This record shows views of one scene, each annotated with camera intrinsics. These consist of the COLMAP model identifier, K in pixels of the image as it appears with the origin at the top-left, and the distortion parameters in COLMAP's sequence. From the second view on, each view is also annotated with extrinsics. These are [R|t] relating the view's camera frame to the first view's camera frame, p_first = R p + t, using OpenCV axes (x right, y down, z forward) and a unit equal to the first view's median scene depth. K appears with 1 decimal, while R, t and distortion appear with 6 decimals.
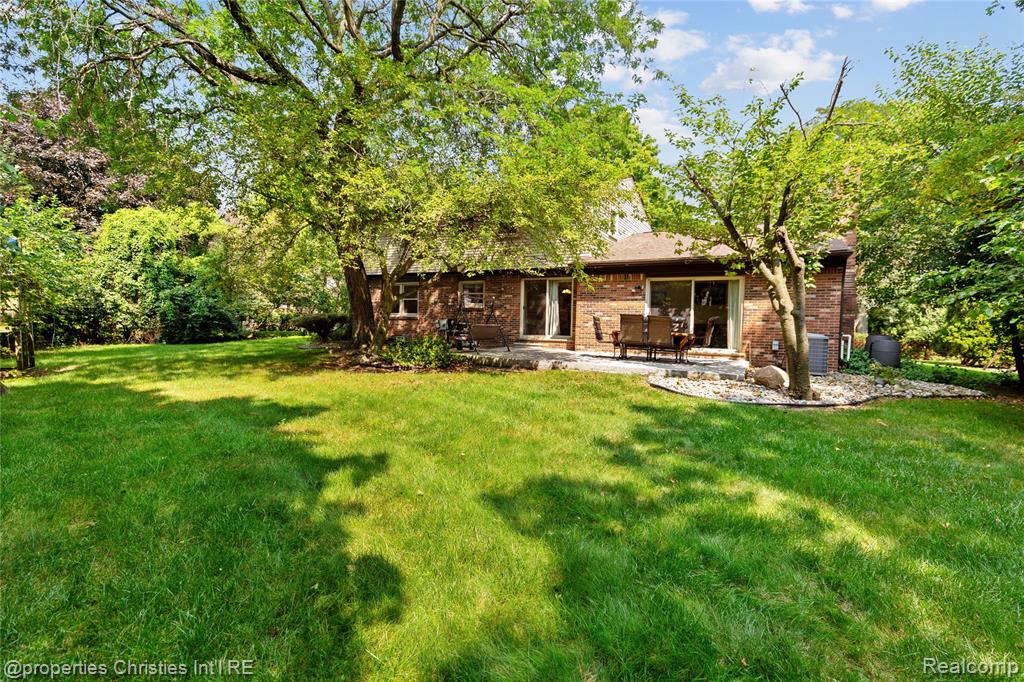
lens RADIAL K [[470.4, 0, 509.0], [0, 470.4, 340.8], [0, 0, 1]] dist [0.005703, -0.000516]
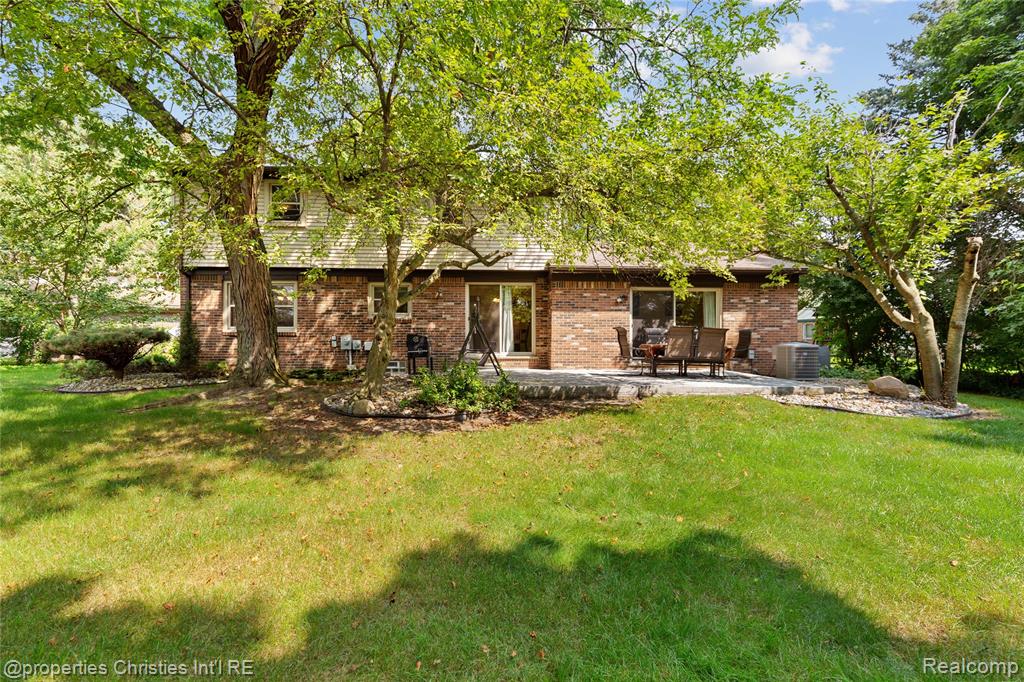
lens RADIAL K [[470.4, 0, 512.9], [0, 470.4, 339.6], [0, 0, 1]] dist [0.005703, -0.000516]
pose [[0.846046, -0.021956, 0.532657, -0.369077], [0.036493, 0.999193, -0.016778, -0.021117], [-0.531859, 0.033633, 0.846165, 0.318974]]
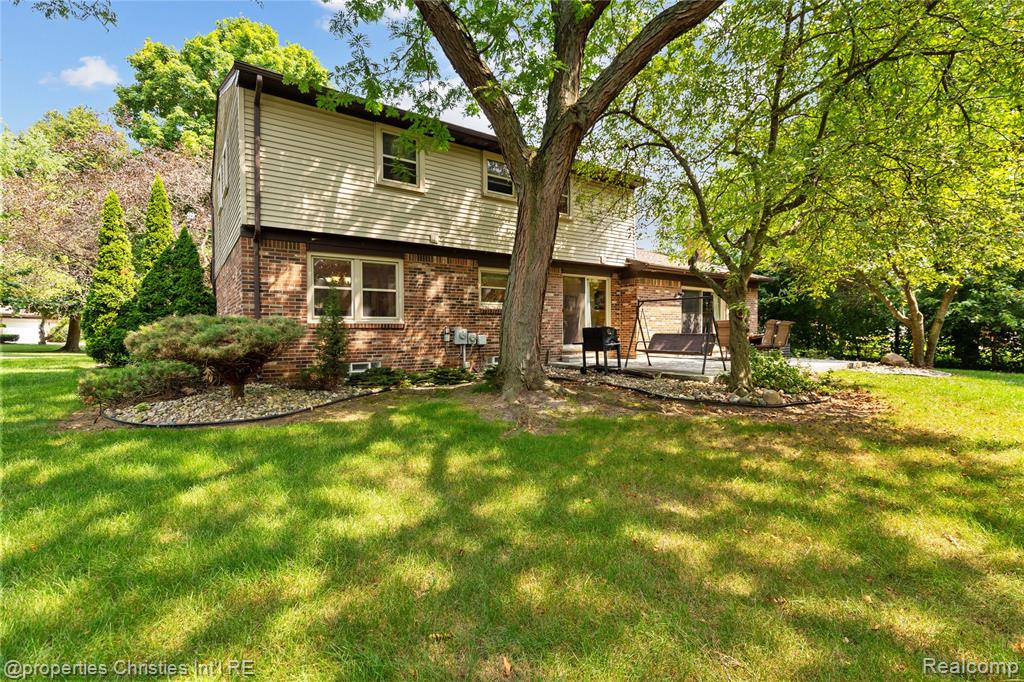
lens RADIAL K [[470.4, 0, 512.1], [0, 470.4, 337.3], [0, 0, 1]] dist [0.005703, -0.000516]
pose [[0.431018, -0.036257, 0.901614, -0.796115], [0.047661, 0.998712, 0.017377, -0.048171], [-0.901084, 0.035482, 0.432191, 0.821994]]
